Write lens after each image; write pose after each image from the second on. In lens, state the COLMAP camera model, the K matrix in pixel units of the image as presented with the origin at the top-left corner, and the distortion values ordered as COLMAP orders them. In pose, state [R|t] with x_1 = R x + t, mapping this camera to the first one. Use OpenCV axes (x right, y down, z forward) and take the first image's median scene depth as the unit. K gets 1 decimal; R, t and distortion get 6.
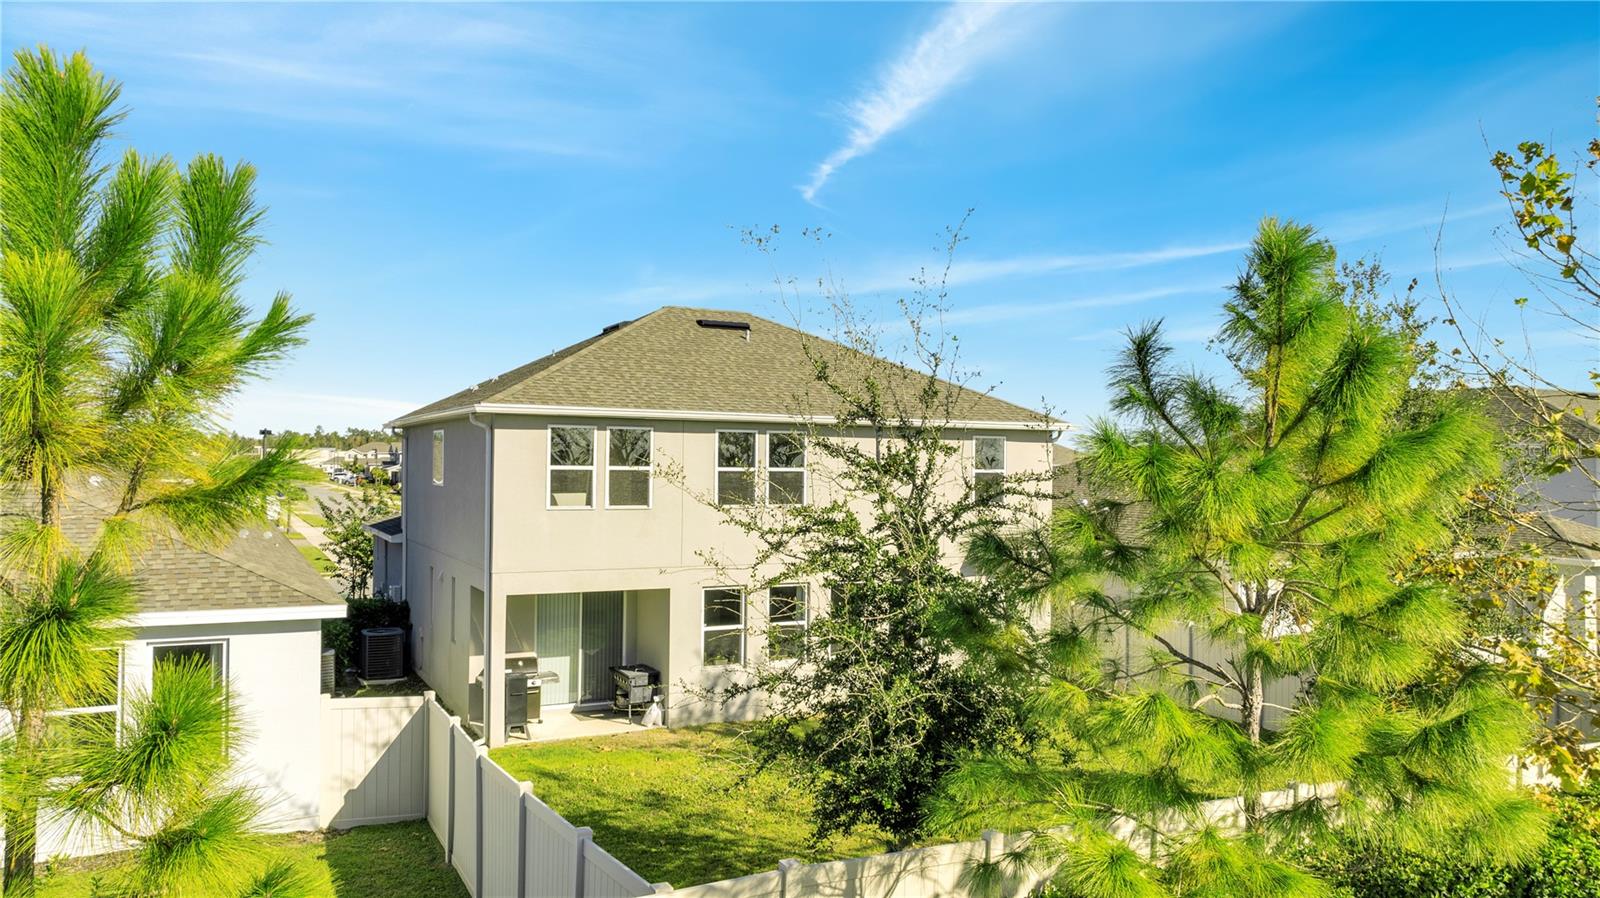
lens RADIAL K [[1119.8, 0, 810.3], [0, 1119.8, 462.0], [0, 0, 1]] dist [-0.035817, 0.036786]
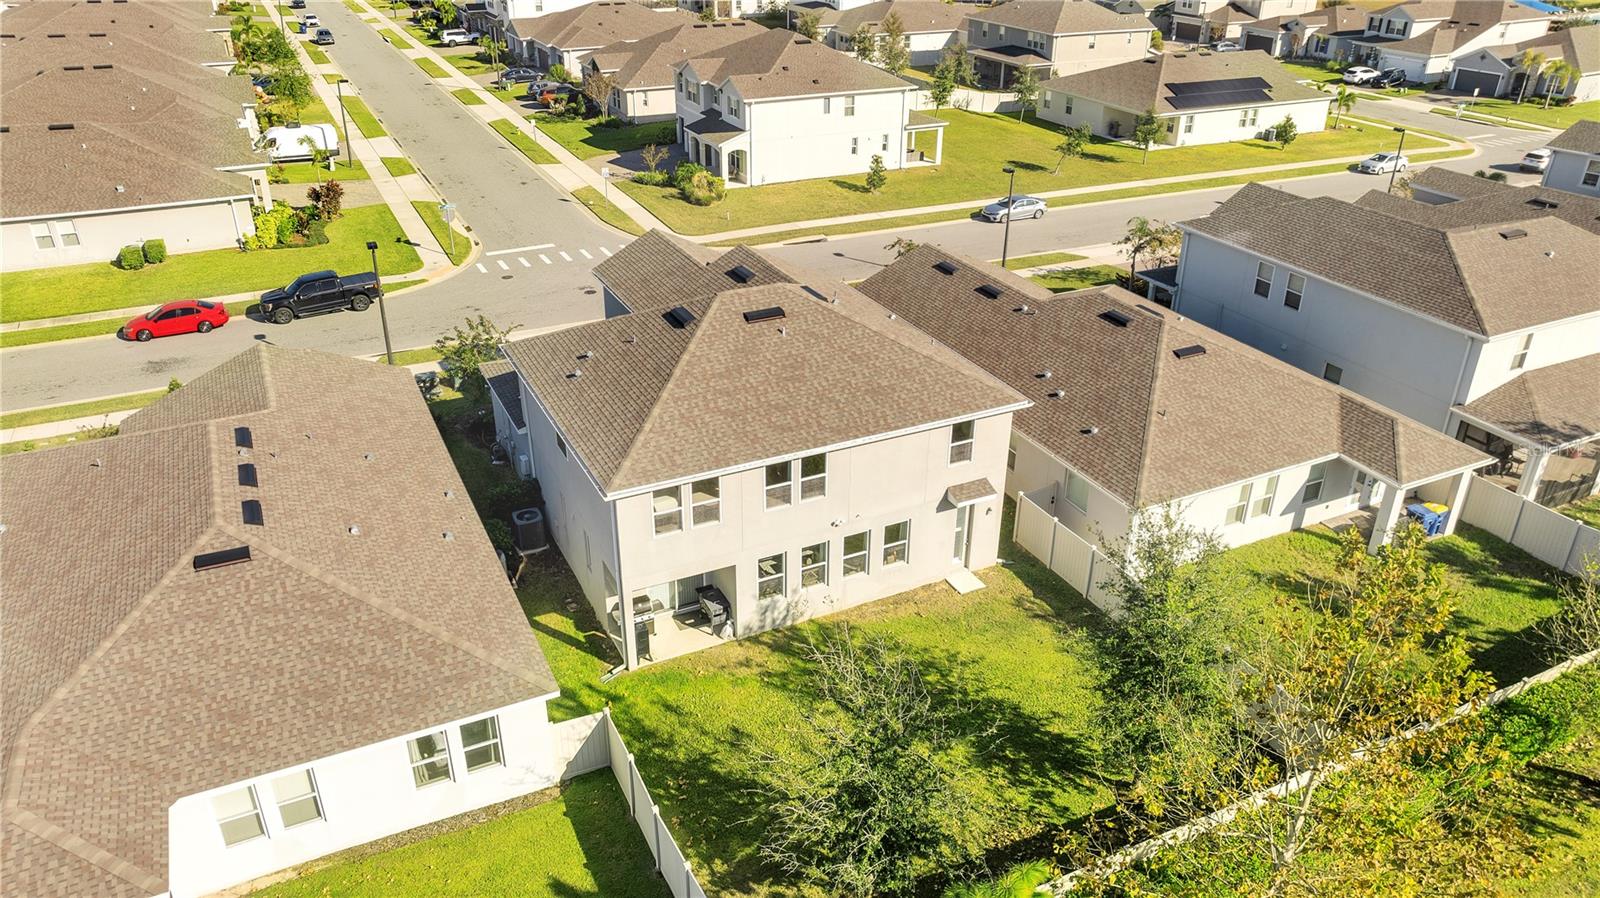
lens RADIAL K [[1119.8, 0, 805.0], [0, 1119.8, 460.0], [0, 0, 1]] dist [-0.035817, 0.036786]
pose [[0.999462, 0.010855, -0.030942, 0.012084], [0.004734, 0.885970, 0.463718, -0.698648], [0.032448, -0.463615, 0.885442, -0.254332]]
